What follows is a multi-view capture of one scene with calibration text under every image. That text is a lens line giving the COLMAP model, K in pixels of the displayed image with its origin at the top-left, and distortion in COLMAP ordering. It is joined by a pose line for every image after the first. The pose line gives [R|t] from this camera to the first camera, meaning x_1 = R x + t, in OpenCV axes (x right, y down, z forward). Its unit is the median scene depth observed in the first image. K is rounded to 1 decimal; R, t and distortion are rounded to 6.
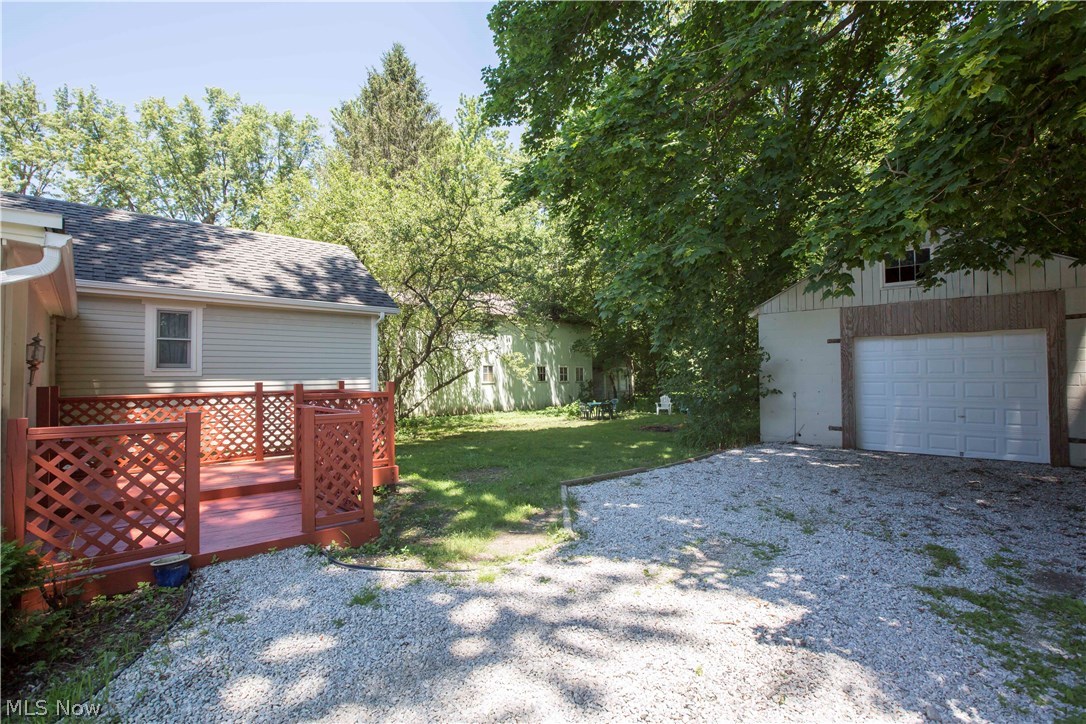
lens RADIAL K [[521.9, 0, 543.0], [0, 521.9, 362.0], [0, 0, 1]] dist [-0.063387, 0.031990]
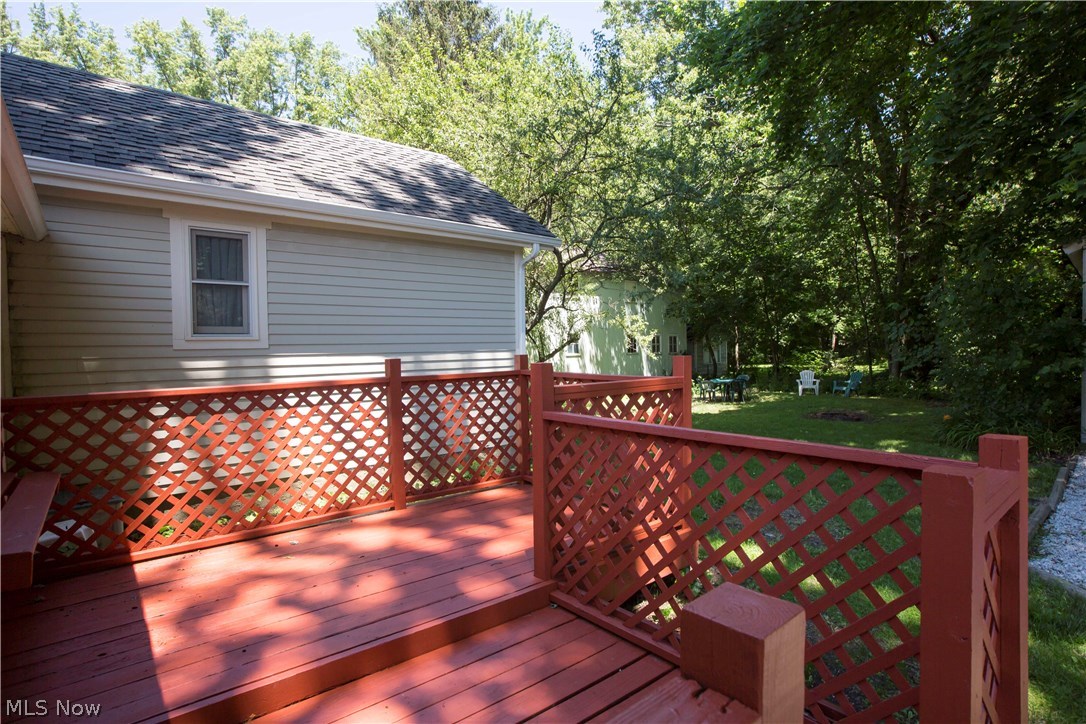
lens RADIAL K [[570.2, 0, 543.0], [0, 570.2, 362.0], [0, 0, 1]] dist [-0.065037, 0.040946]
pose [[0.998765, -0.006245, -0.049291, -0.317334], [0.008802, 0.998617, 0.051827, 0.012362], [0.048899, -0.052197, 0.997439, 0.371378]]
